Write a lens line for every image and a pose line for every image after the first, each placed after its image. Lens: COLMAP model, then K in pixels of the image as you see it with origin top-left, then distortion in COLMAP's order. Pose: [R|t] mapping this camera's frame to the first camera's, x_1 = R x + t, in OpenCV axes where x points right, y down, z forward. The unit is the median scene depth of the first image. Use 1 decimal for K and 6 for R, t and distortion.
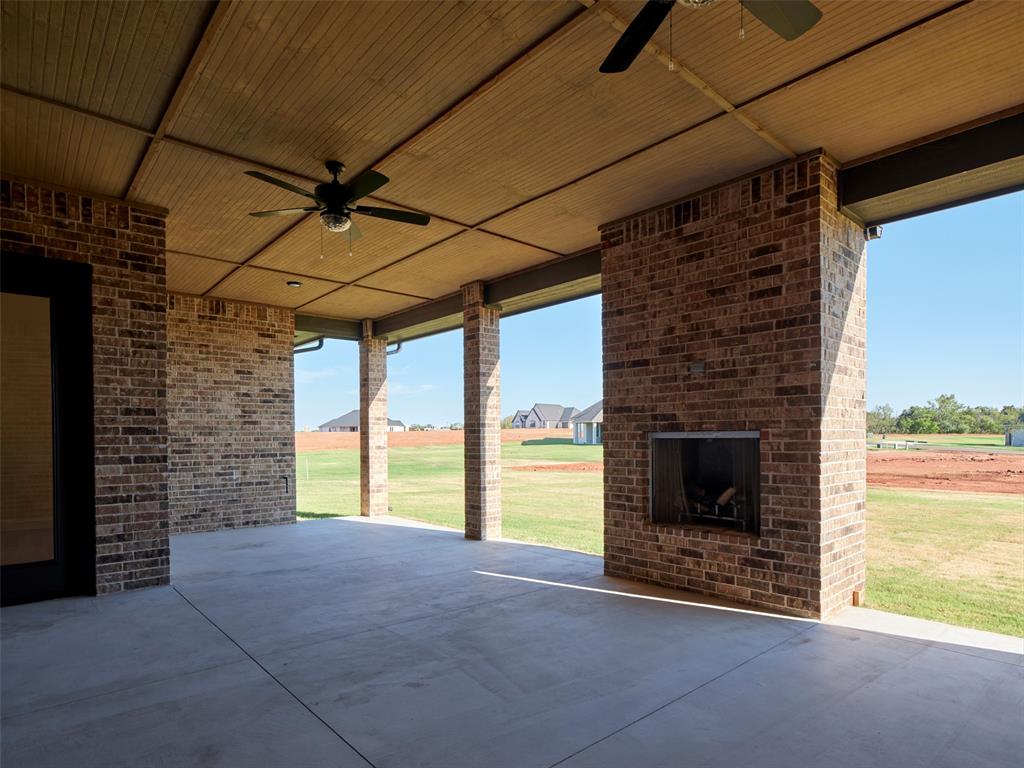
lens RADIAL K [[571.4, 0, 507.7], [0, 571.4, 440.3], [0, 0, 1]] dist [-0.004627, -0.000377]
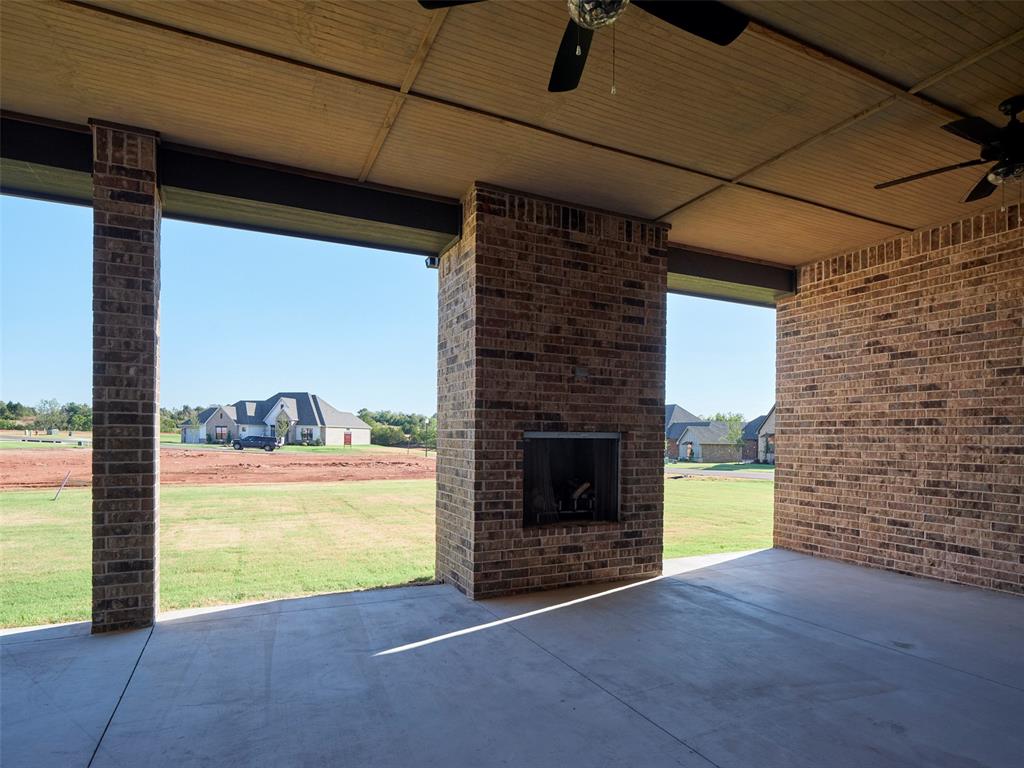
lens RADIAL K [[571.4, 0, 507.7], [0, 571.4, 440.3], [0, 0, 1]] dist [-0.004627, -0.000377]
pose [[0.275756, 0.003418, 0.961222, -0.675547], [-0.007791, 0.999969, -0.001320, 0.002259], [-0.961196, -0.007124, 0.275774, 0.786606]]
